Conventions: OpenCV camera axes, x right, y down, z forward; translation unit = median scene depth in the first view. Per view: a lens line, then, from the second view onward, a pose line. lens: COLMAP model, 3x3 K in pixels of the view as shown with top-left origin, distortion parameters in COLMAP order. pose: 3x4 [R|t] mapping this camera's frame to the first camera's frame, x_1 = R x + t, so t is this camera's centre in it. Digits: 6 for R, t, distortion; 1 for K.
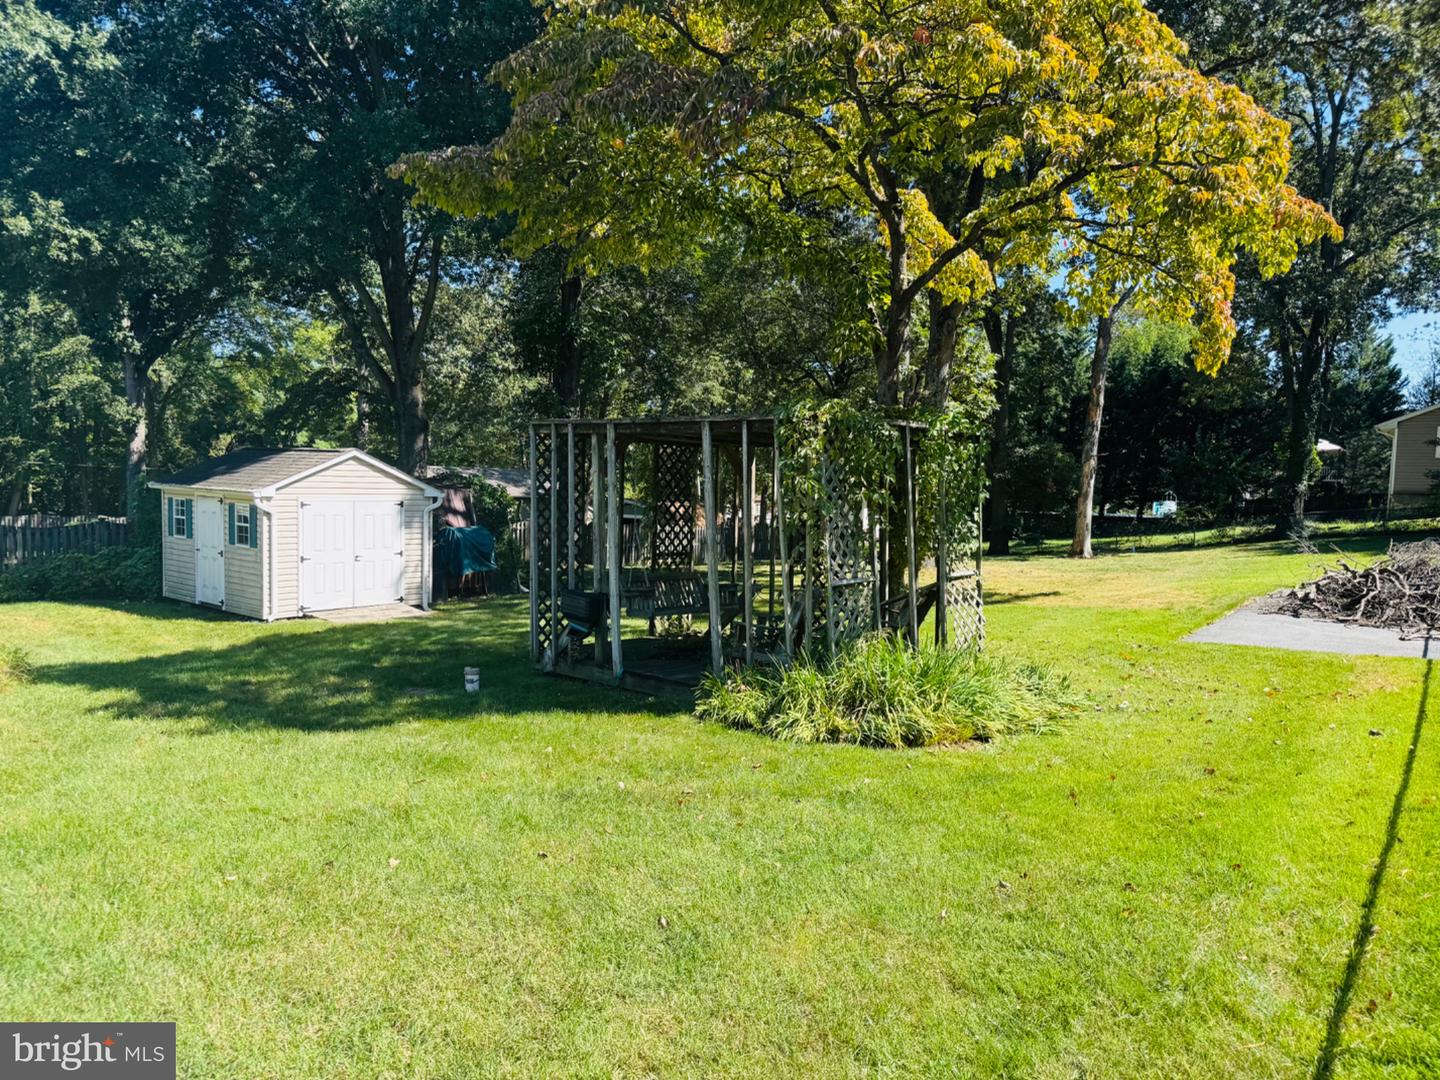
lens RADIAL K [[987.8, 0, 712.8], [0, 987.8, 540.5], [0, 0, 1]] dist [-0.044062, 0.003039]
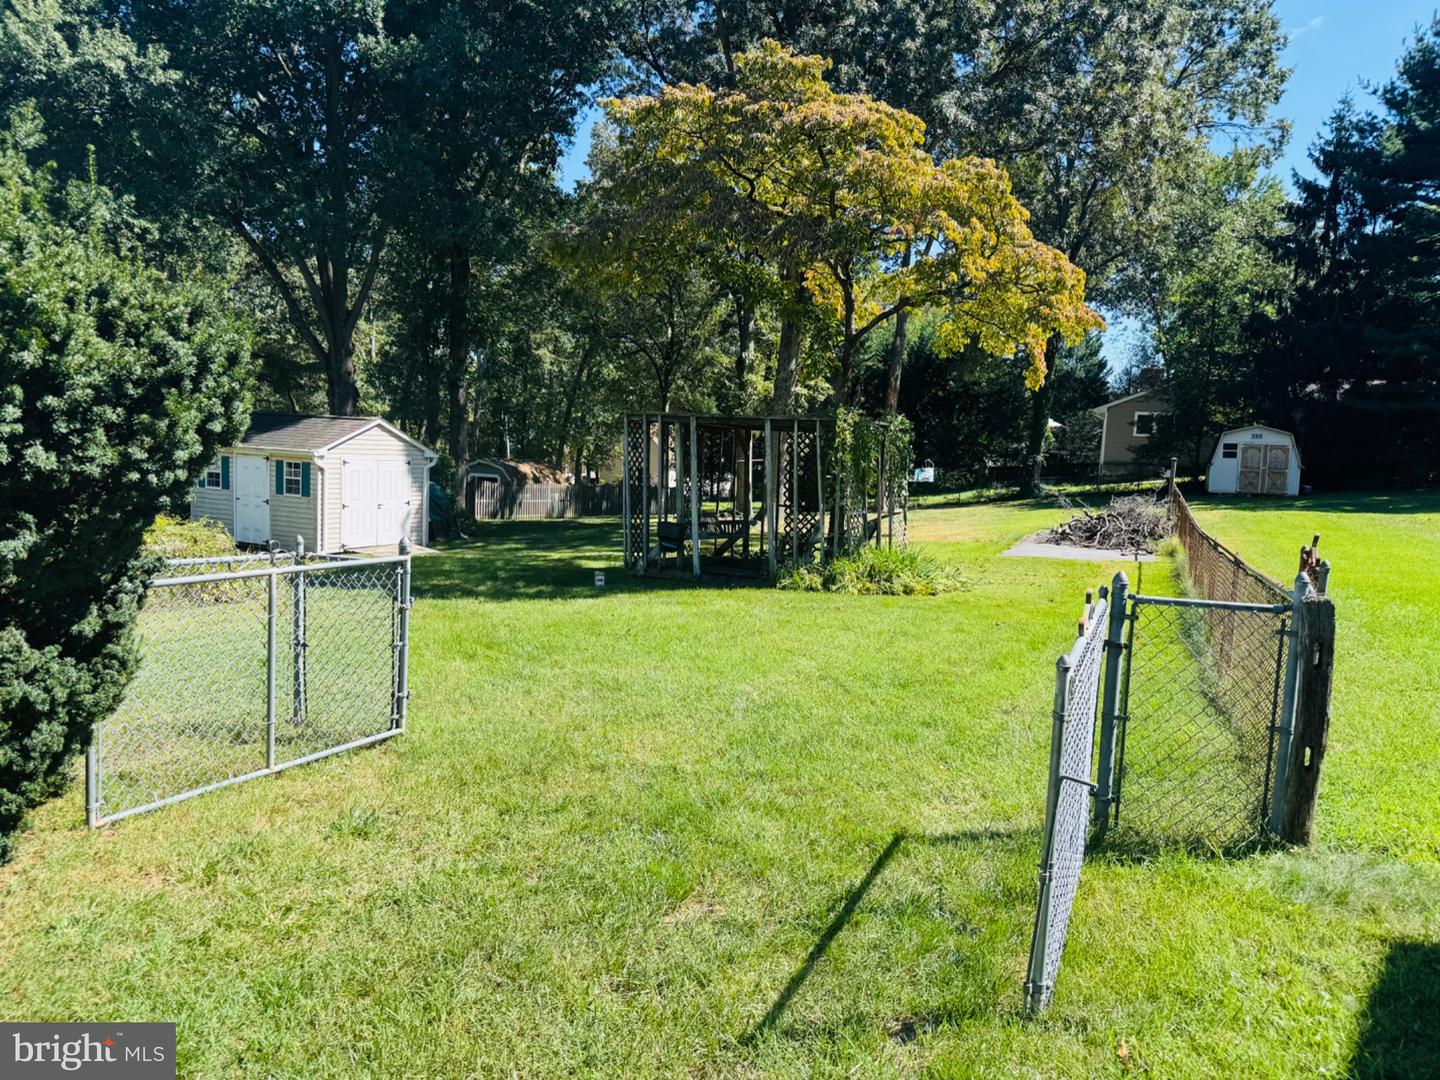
lens RADIAL K [[987.8, 0, 723.9], [0, 987.8, 541.0], [0, 0, 1]] dist [-0.044062, 0.003039]
pose [[0.967931, -0.005649, 0.251153, -0.272057], [-0.004230, 0.999239, 0.038777, 0.013012], [-0.251181, -0.038595, 0.967170, -0.332561]]
